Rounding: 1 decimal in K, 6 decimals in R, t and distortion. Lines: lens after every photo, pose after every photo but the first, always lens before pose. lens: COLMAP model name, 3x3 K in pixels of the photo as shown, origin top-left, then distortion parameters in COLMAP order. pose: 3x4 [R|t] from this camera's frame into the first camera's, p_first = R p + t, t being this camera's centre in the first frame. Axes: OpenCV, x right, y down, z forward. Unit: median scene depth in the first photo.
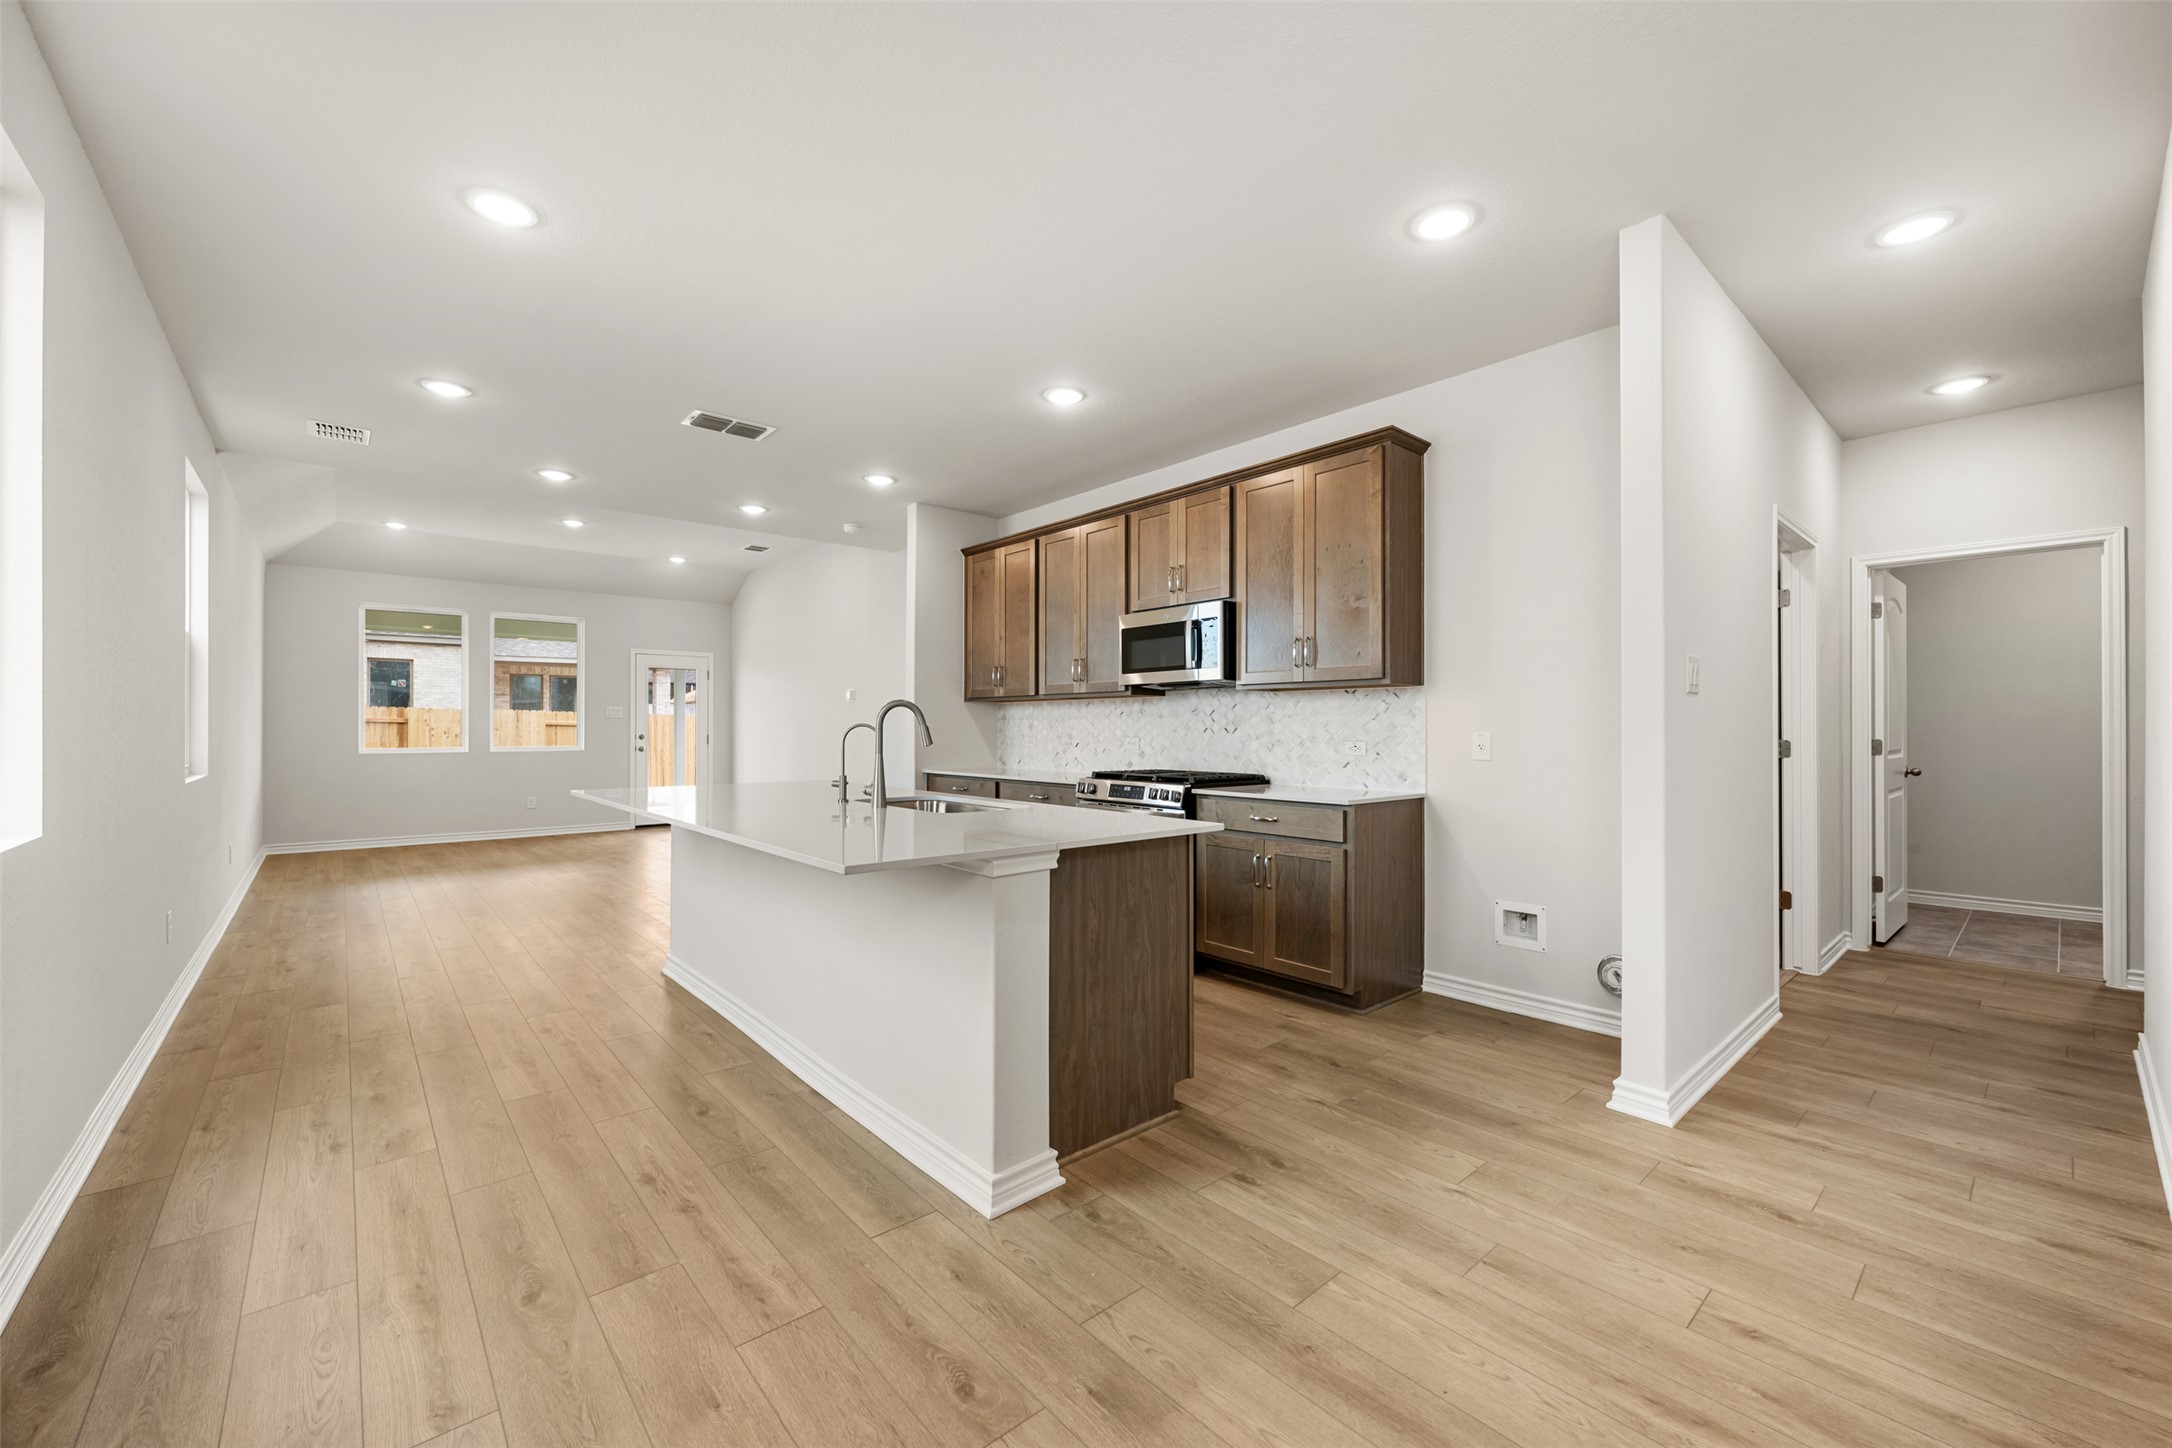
lens RADIAL K [[858.4, 0, 1086.1], [0, 858.4, 725.9], [0, 0, 1]] dist [0.001977, -0.000235]
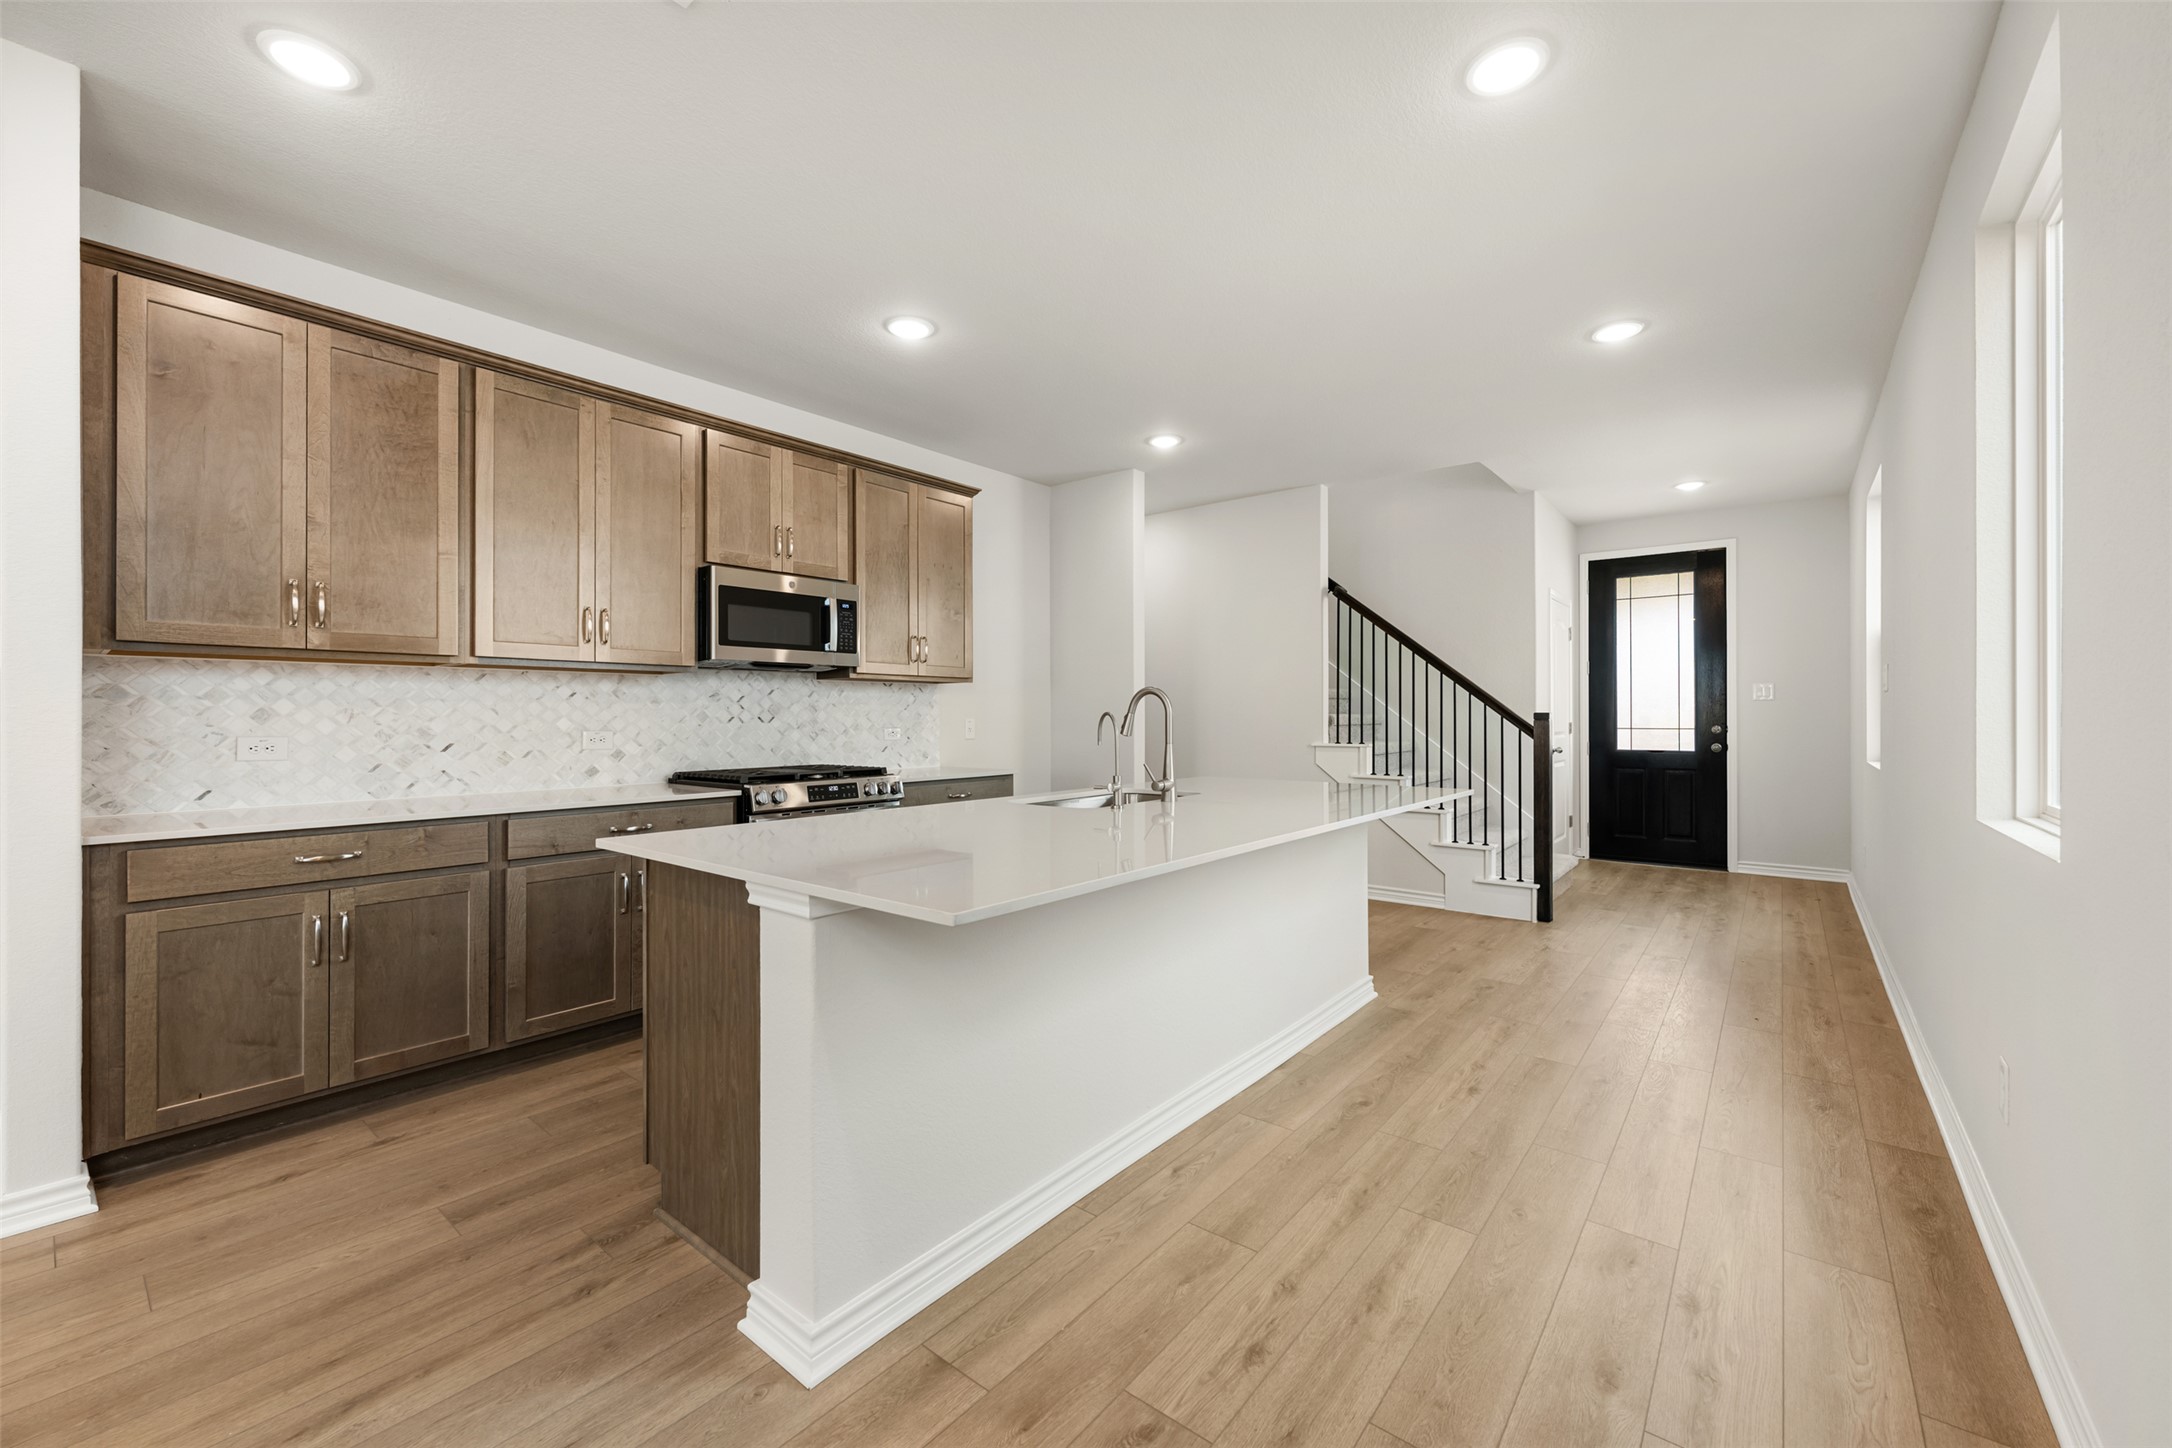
lens RADIAL K [[858.4, 0, 1084.3], [0, 858.4, 714.5], [0, 0, 1]] dist [0.001977, -0.000235]
pose [[-0.170726, 0.001112, 0.985318, -0.831850], [-0.001107, 0.999999, -0.001321, 0.000986], [-0.985318, -0.001316, -0.170724, 0.903594]]
